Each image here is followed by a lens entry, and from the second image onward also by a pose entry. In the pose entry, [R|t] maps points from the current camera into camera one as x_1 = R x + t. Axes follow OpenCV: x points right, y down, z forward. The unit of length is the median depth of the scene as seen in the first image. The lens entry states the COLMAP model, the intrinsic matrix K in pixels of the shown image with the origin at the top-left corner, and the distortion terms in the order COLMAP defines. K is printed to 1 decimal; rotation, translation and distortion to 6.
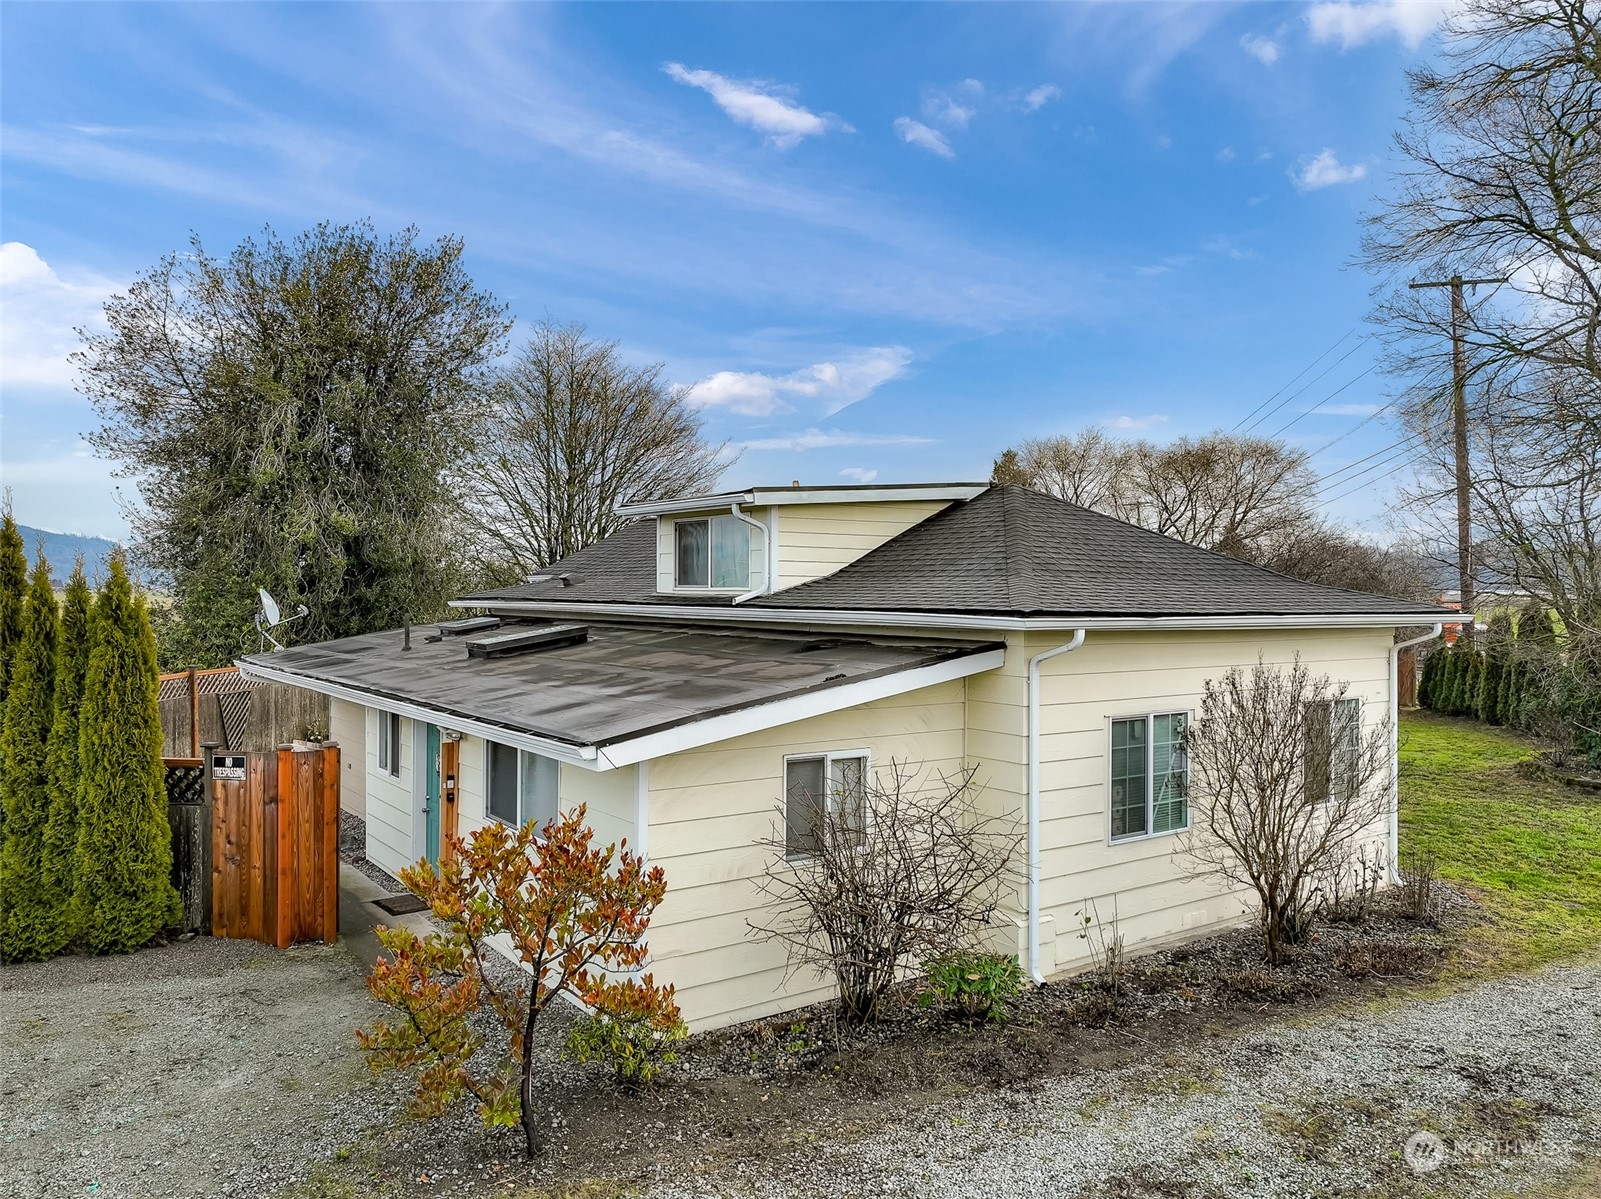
lens RADIAL K [[1149.6, 0, 807.7], [0, 1149.6, 601.5], [0, 0, 1]] dist [0.002937, 0.005004]
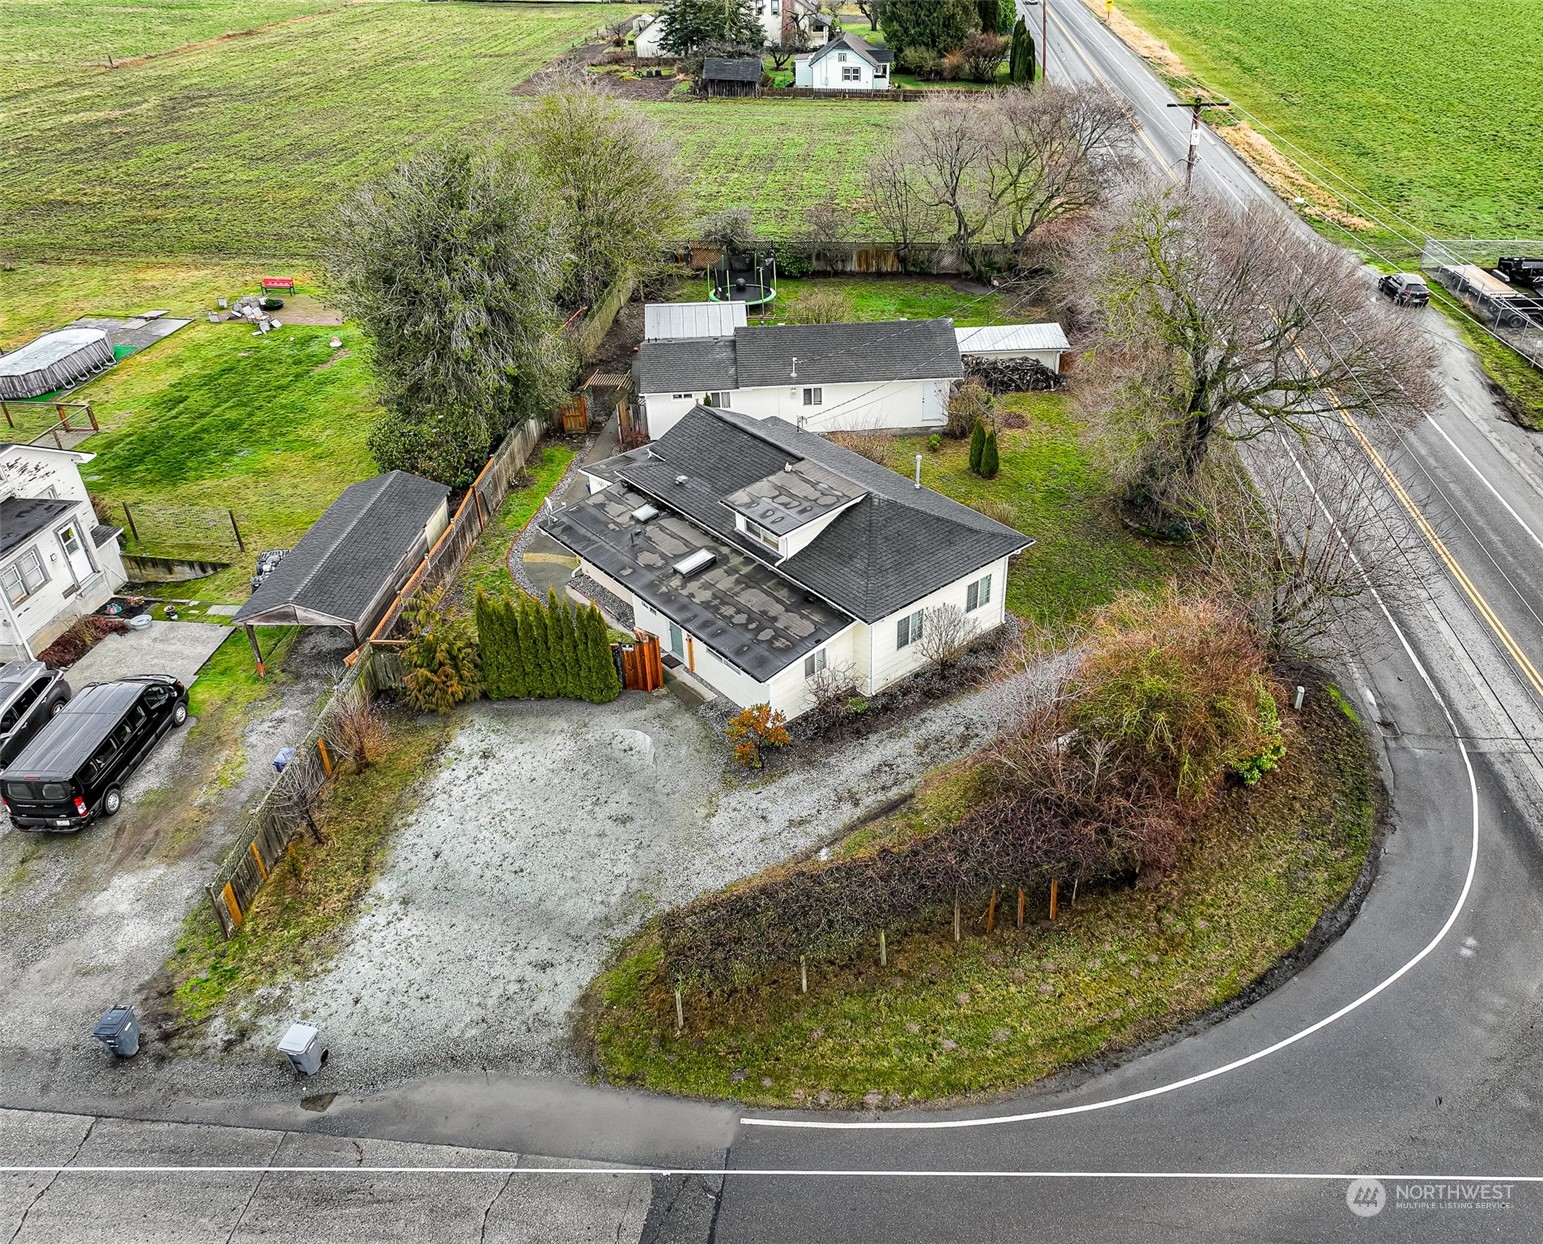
lens RADIAL K [[1208.7, 0, 887.2], [0, 1208.7, 573.8], [0, 0, 1]] dist [-0.003279, 0.023378]
pose [[0.991724, -0.060897, 0.113023, -0.162046], [-0.005909, 0.857763, 0.514011, -1.904154], [-0.128249, -0.510425, 0.850305, -2.004476]]
